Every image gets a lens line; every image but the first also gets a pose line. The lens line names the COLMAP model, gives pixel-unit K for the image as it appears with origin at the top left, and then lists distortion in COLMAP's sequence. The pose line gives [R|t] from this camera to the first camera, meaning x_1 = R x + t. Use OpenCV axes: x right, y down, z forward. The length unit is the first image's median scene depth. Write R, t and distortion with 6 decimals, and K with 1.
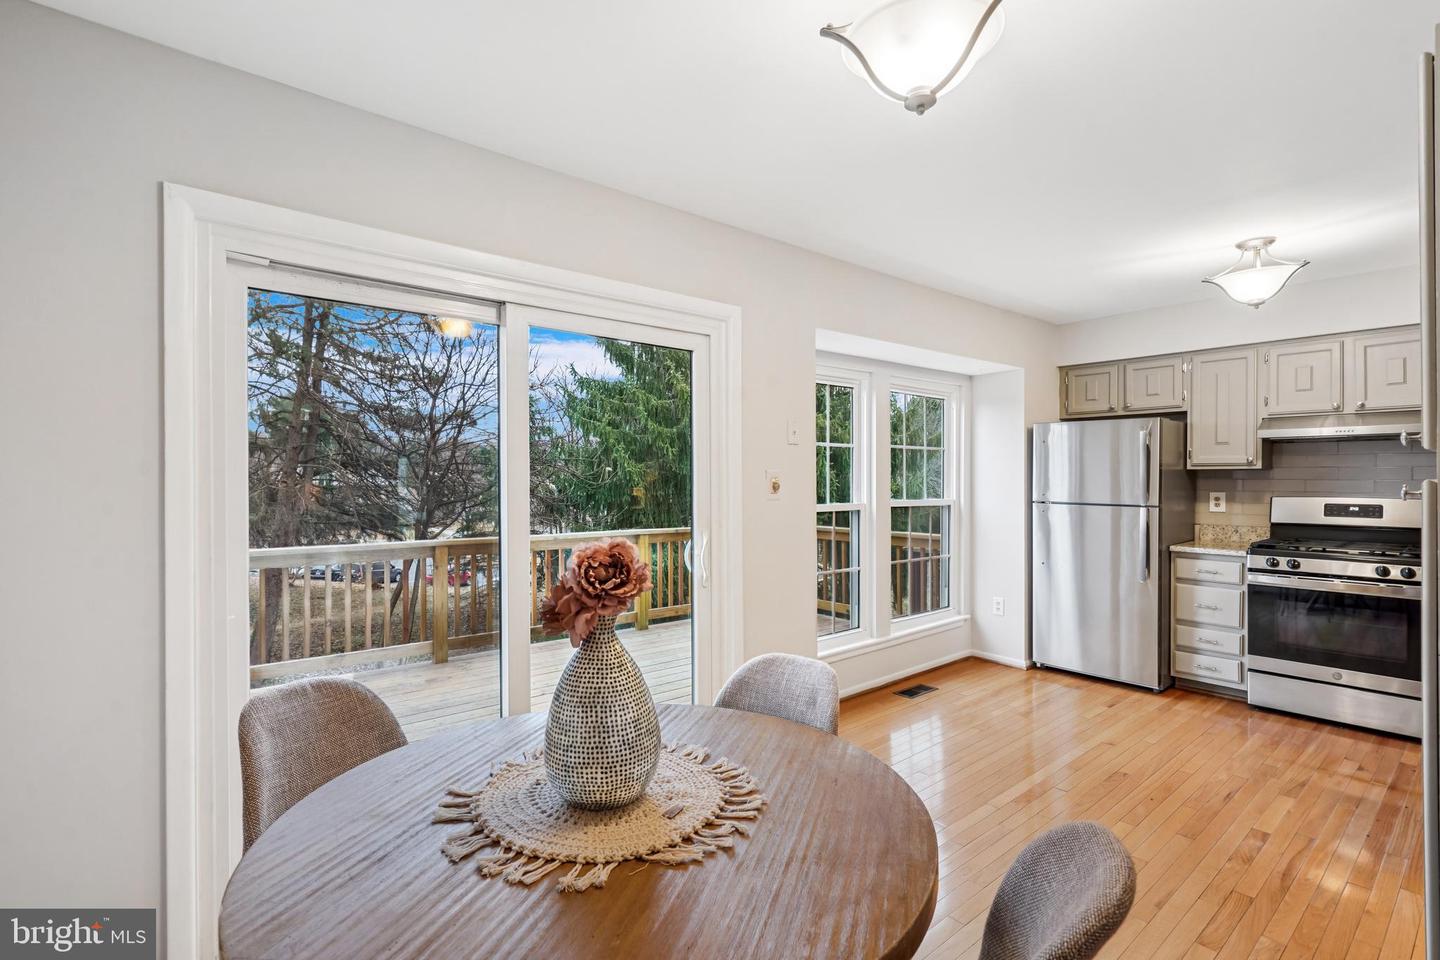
lens RADIAL K [[670.4, 0, 722.9], [0, 670.4, 480.6], [0, 0, 1]] dist [-0.005827, 0.002305]
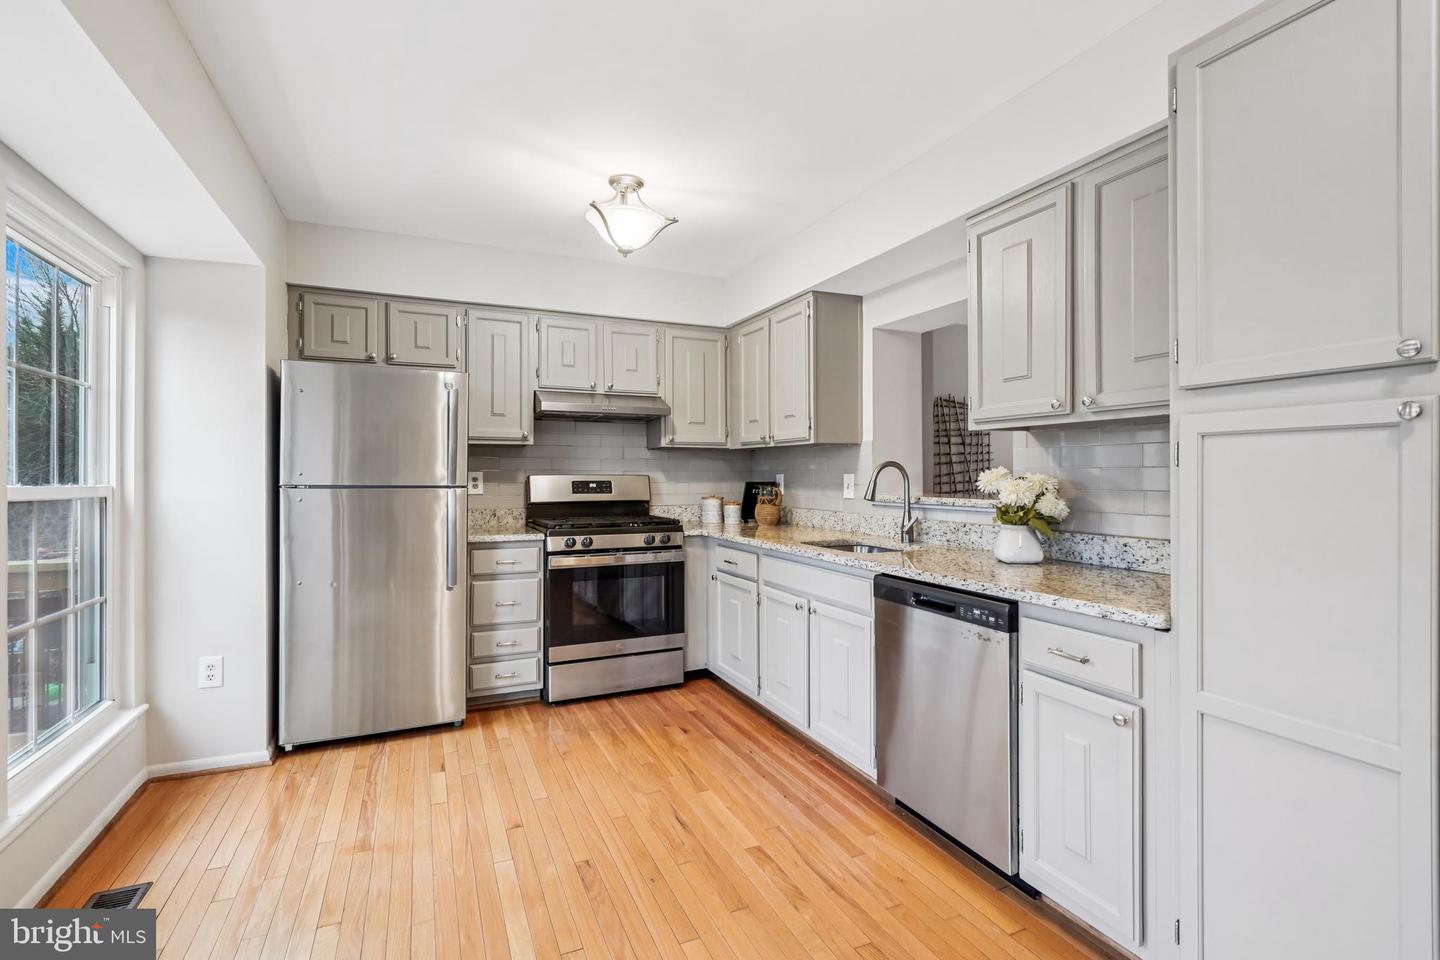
lens RADIAL K [[670.4, 0, 709.6], [0, 670.4, 476.8], [0, 0, 1]] dist [-0.005827, 0.002305]
pose [[0.277937, -0.002383, 0.960596, -0.021840], [0.008880, 0.999961, -0.000089, 0.029927], [-0.960558, 0.008555, 0.277947, 0.512422]]
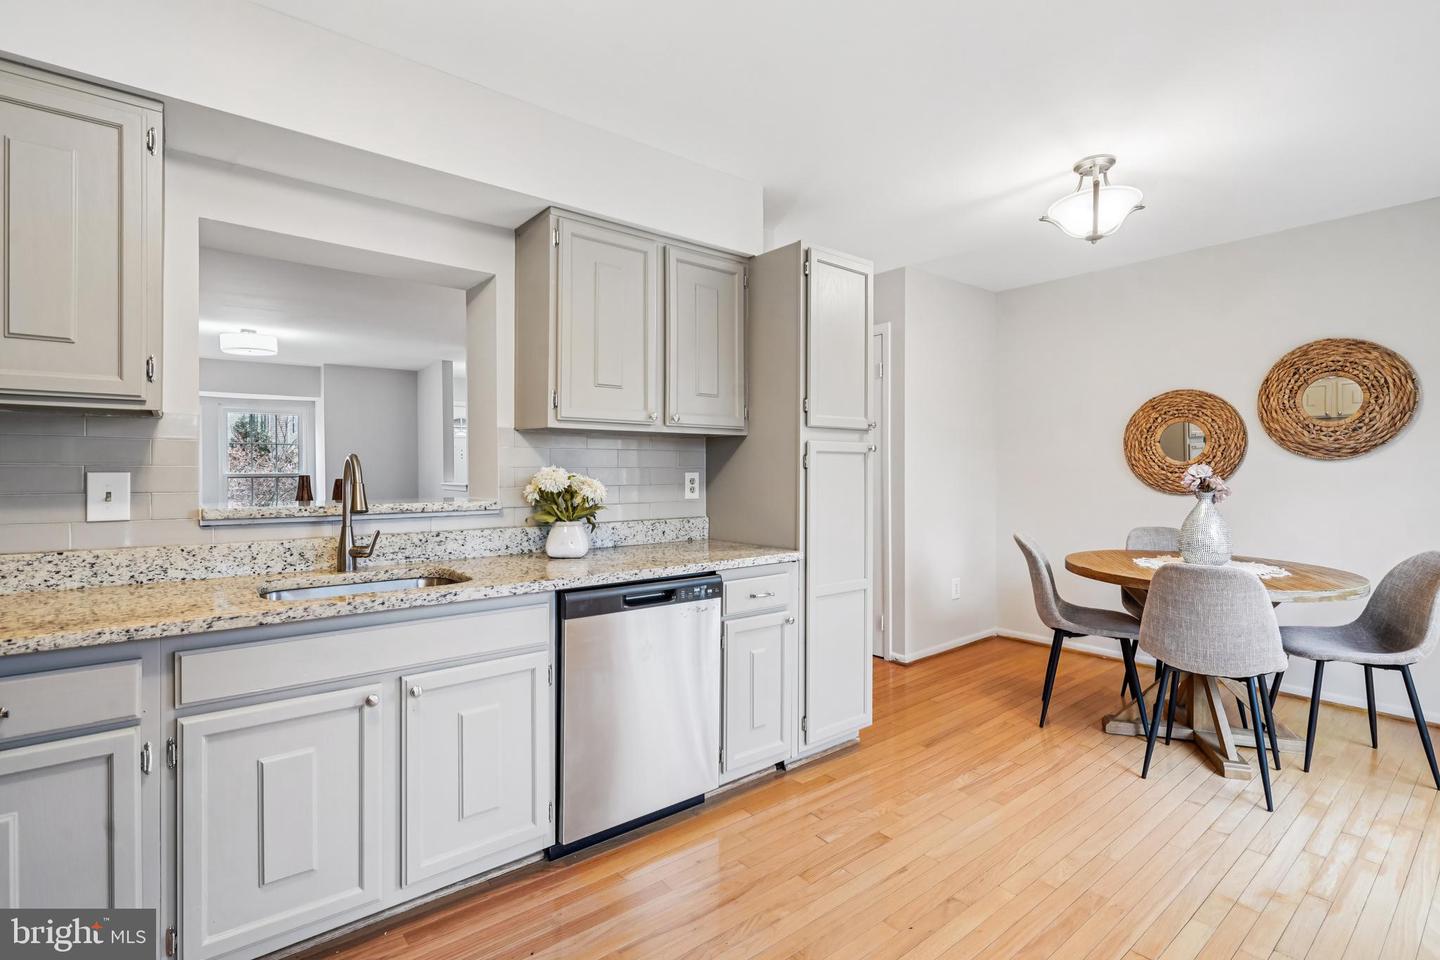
lens RADIAL K [[670.4, 0, 724.7], [0, 670.4, 473.0], [0, 0, 1]] dist [-0.005827, 0.002305]
pose [[-0.999956, 0.002826, 0.008952, 0.477533], [0.002900, 0.999961, 0.008326, 0.025350], [-0.008929, 0.008351, -0.999925, 1.041303]]
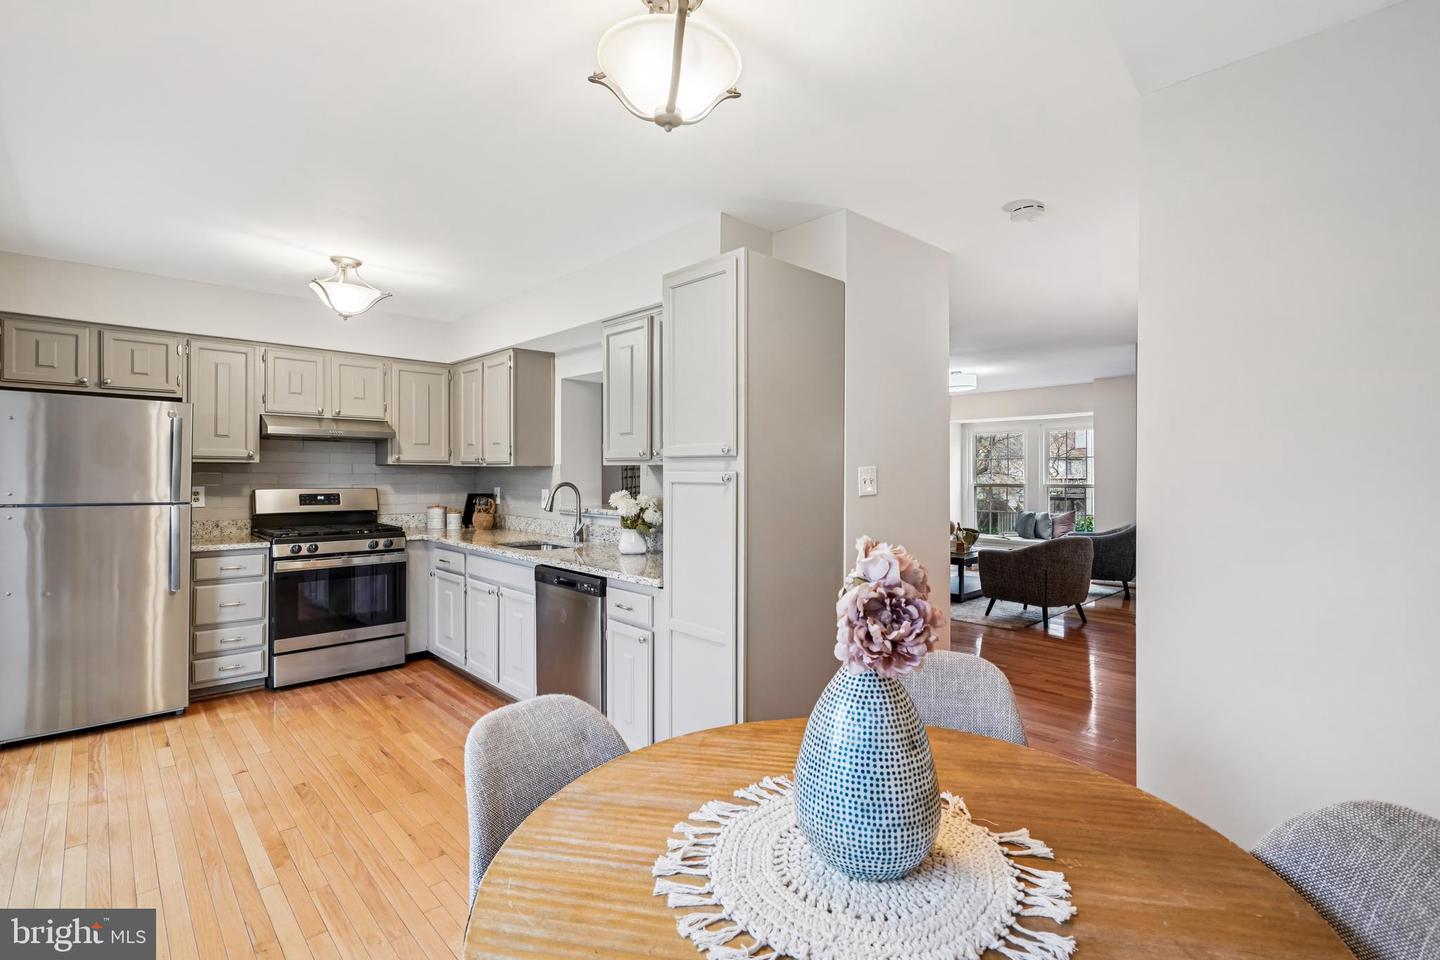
lens RADIAL K [[670.4, 0, 716.7], [0, 670.4, 476.7], [0, 0, 1]] dist [-0.005827, 0.002305]
pose [[-0.060045, -0.005638, 0.998180, -0.281766], [0.002351, 0.999980, 0.005790, -0.000053], [-0.998193, 0.002694, -0.060030, 0.355186]]
